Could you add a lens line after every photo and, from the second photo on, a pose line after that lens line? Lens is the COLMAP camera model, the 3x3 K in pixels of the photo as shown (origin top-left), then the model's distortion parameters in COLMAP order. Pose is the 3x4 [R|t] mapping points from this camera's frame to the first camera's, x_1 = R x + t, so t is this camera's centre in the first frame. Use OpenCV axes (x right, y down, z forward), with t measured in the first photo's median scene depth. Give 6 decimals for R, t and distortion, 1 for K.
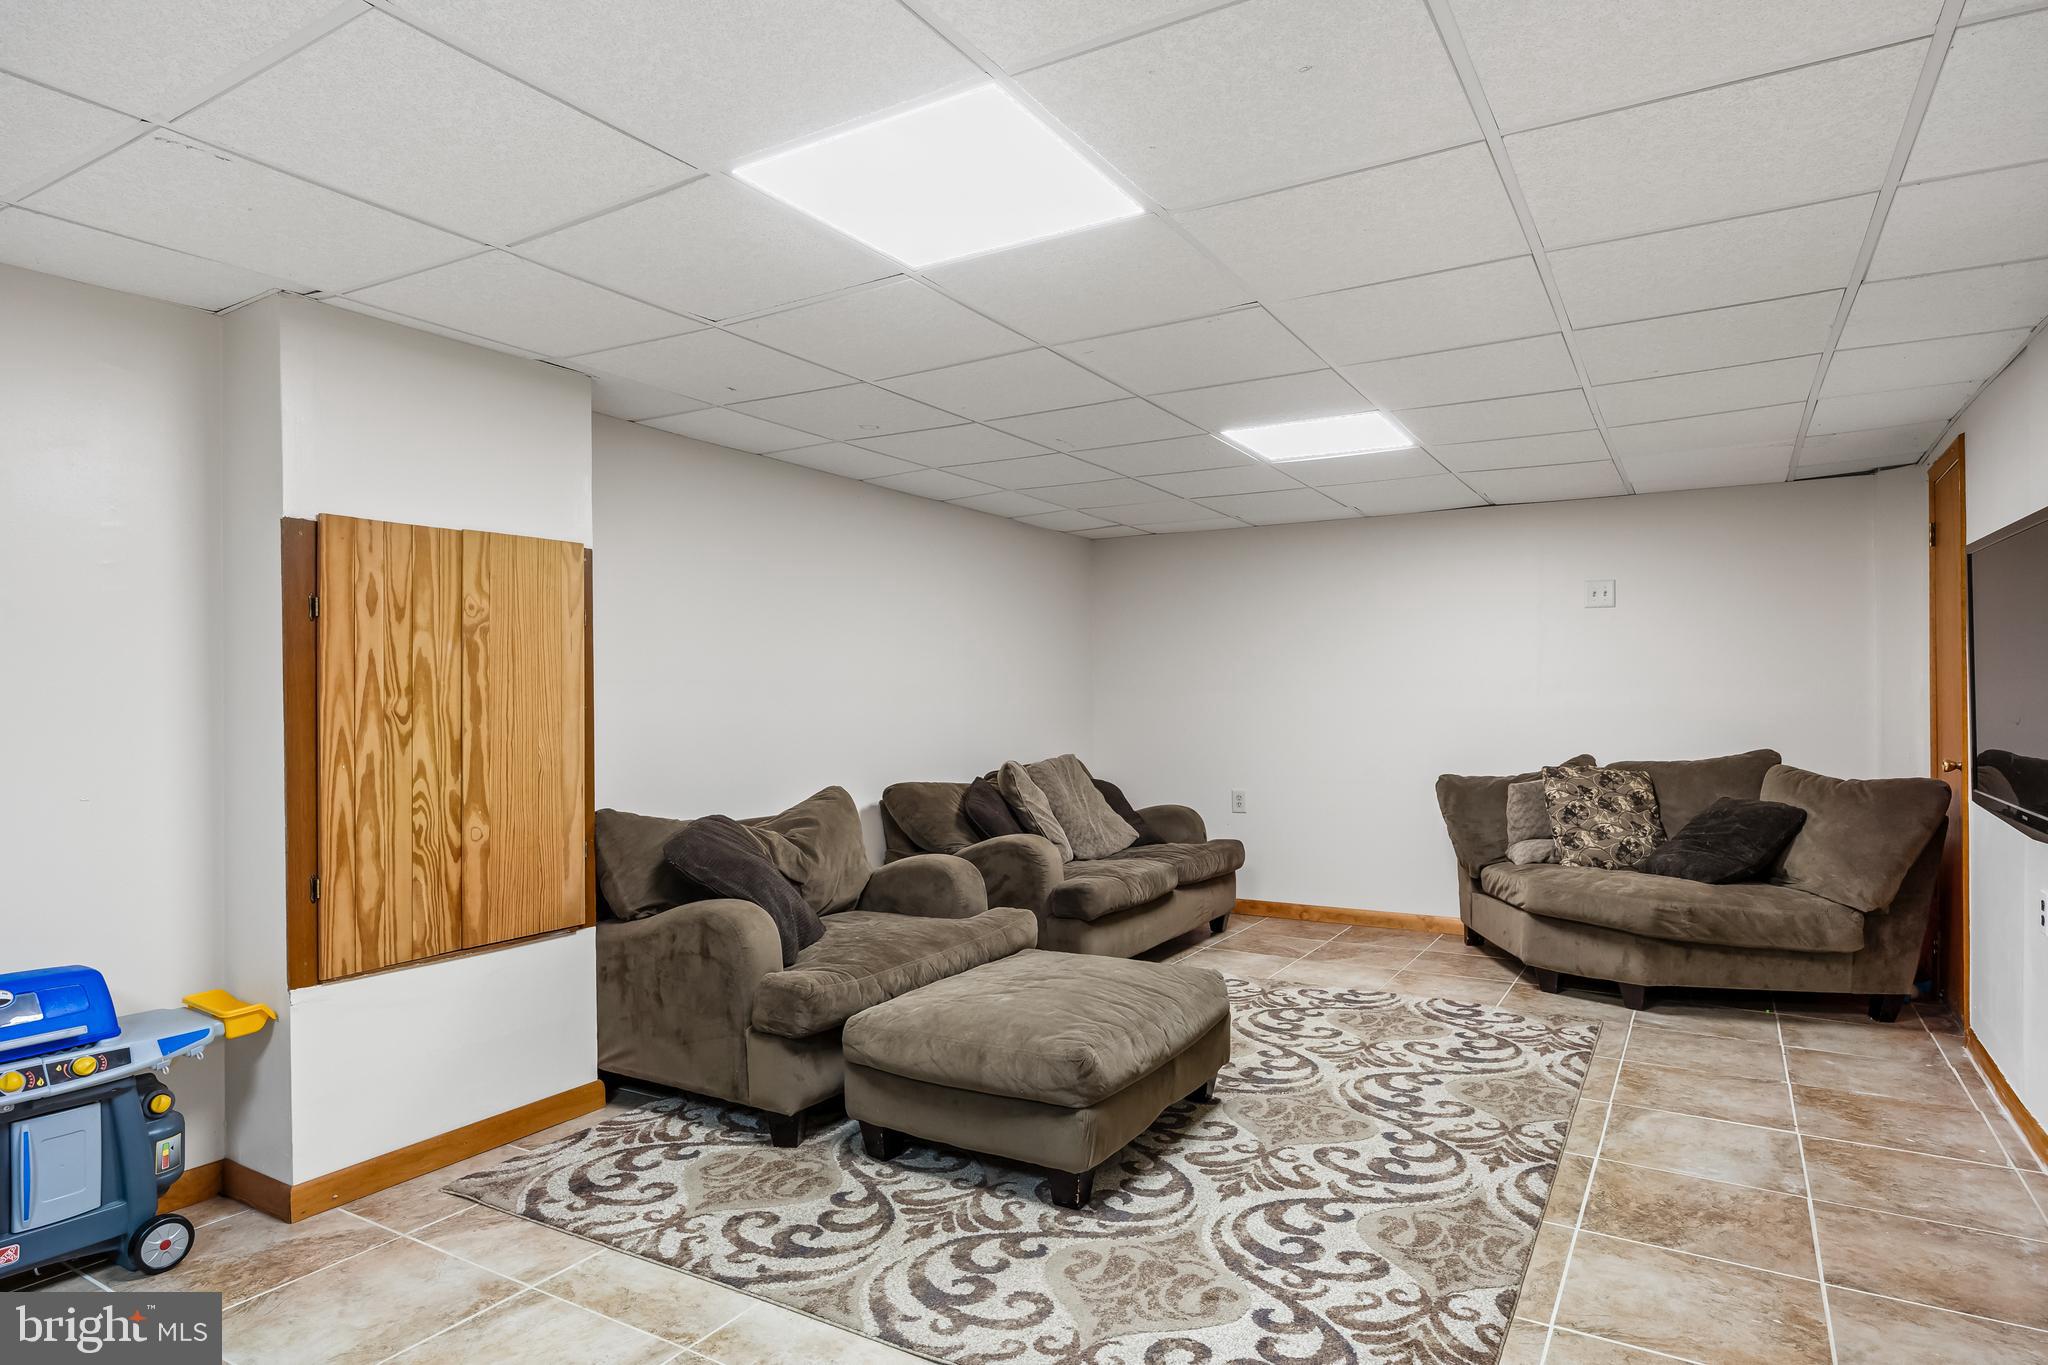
lens RADIAL K [[1152.8, 0, 1021.0], [0, 1152.8, 689.3], [0, 0, 1]] dist [-0.002470, -0.001357]
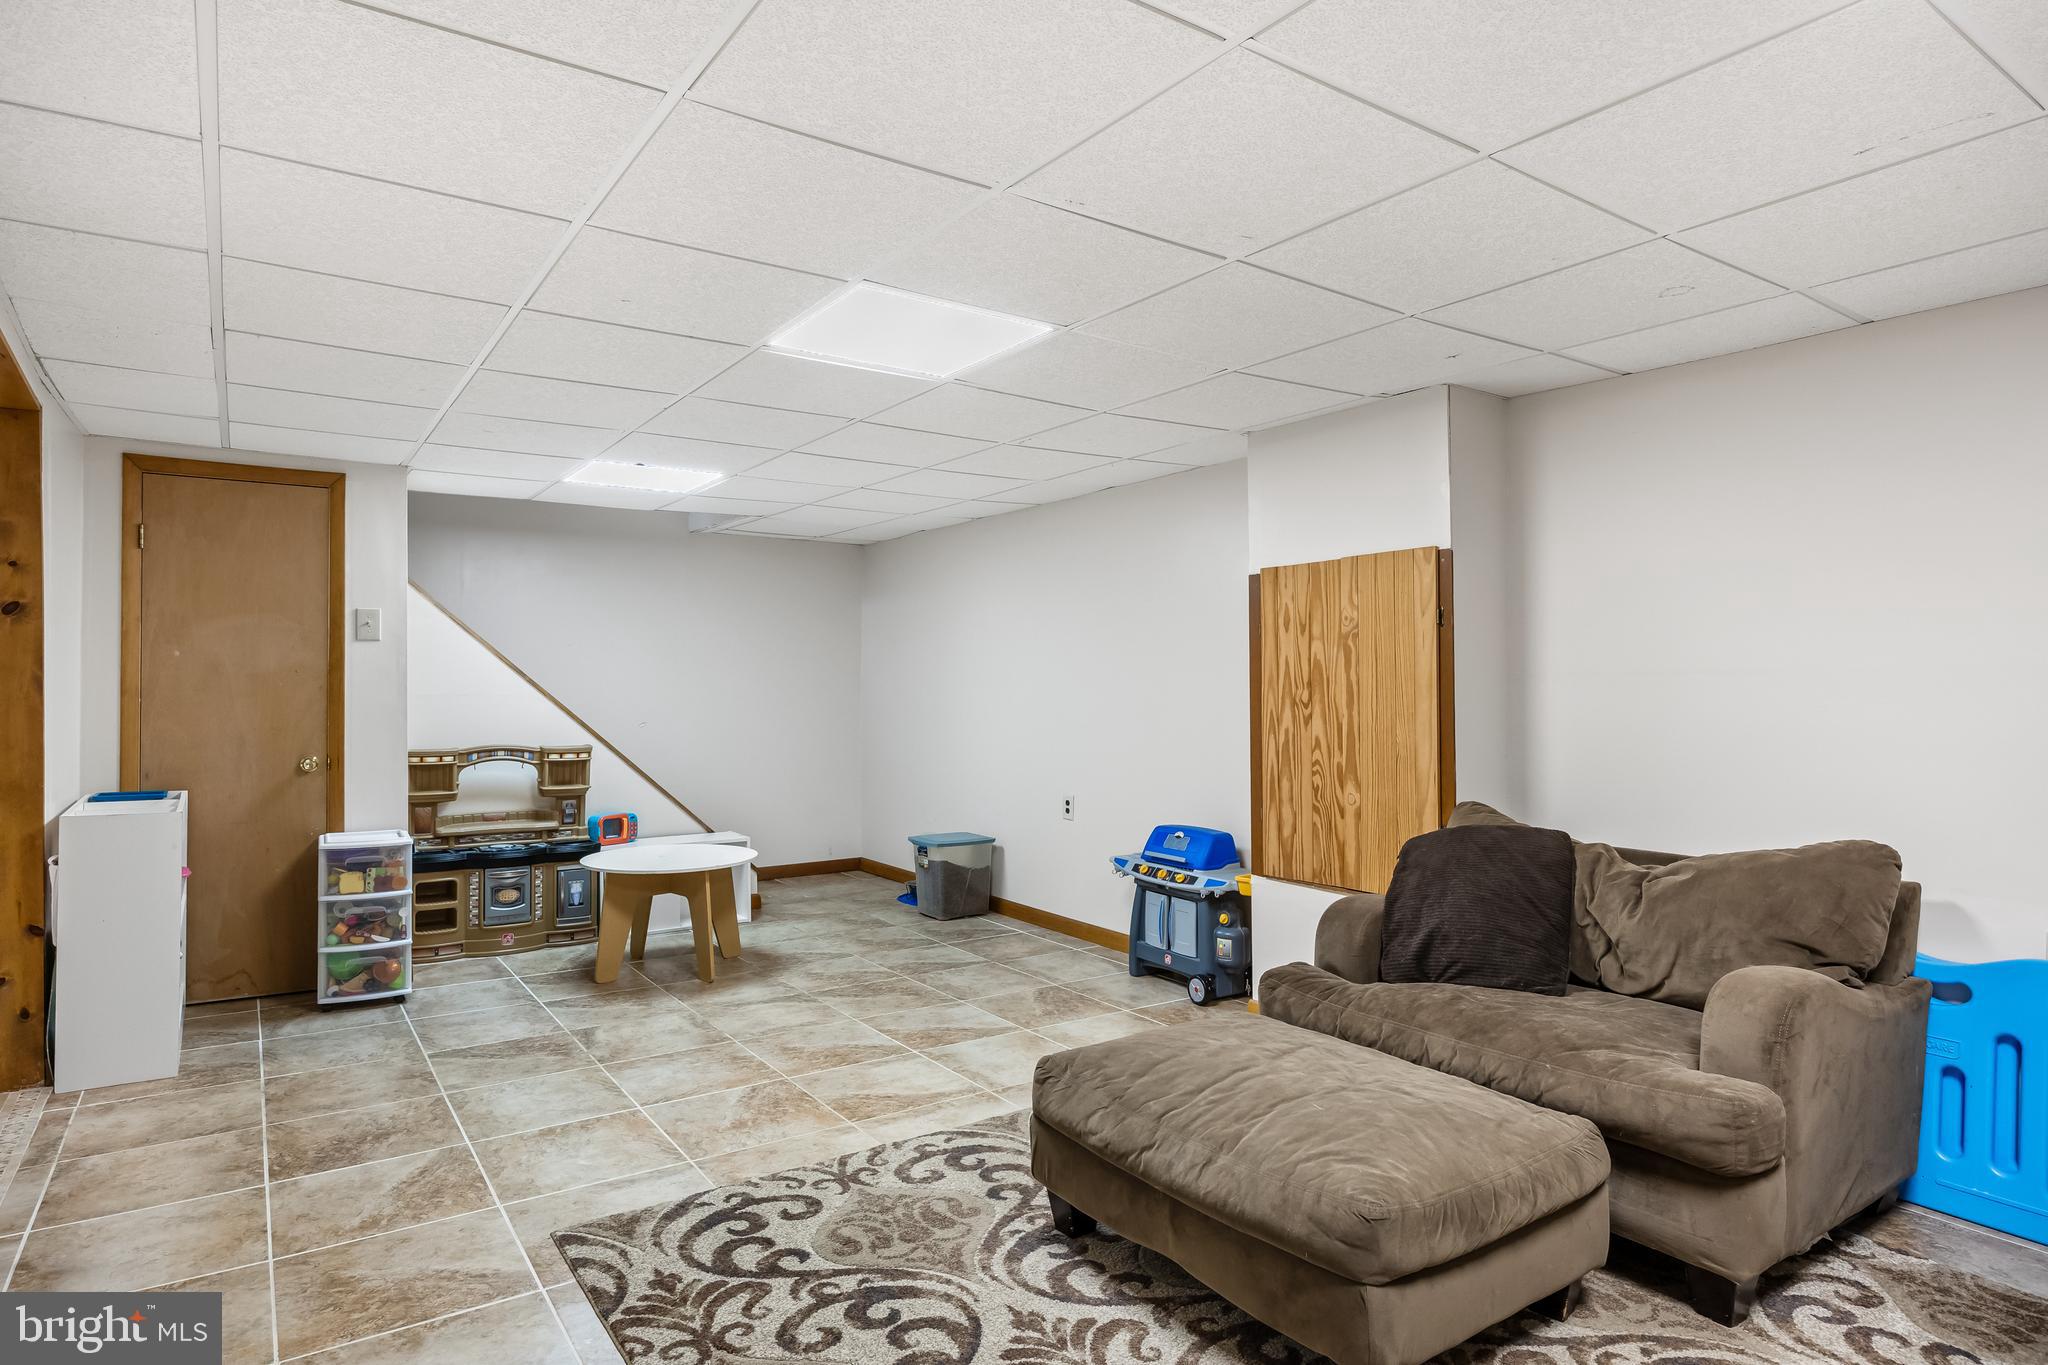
lens RADIAL K [[1152.8, 0, 1021.3], [0, 1152.8, 681.2], [0, 0, 1]] dist [-0.002470, -0.001357]
pose [[-0.414926, 0.003100, -0.909850, 0.884596], [0.007125, 0.999975, 0.000158, -0.005674], [0.909827, -0.006417, -0.414938, 1.299004]]
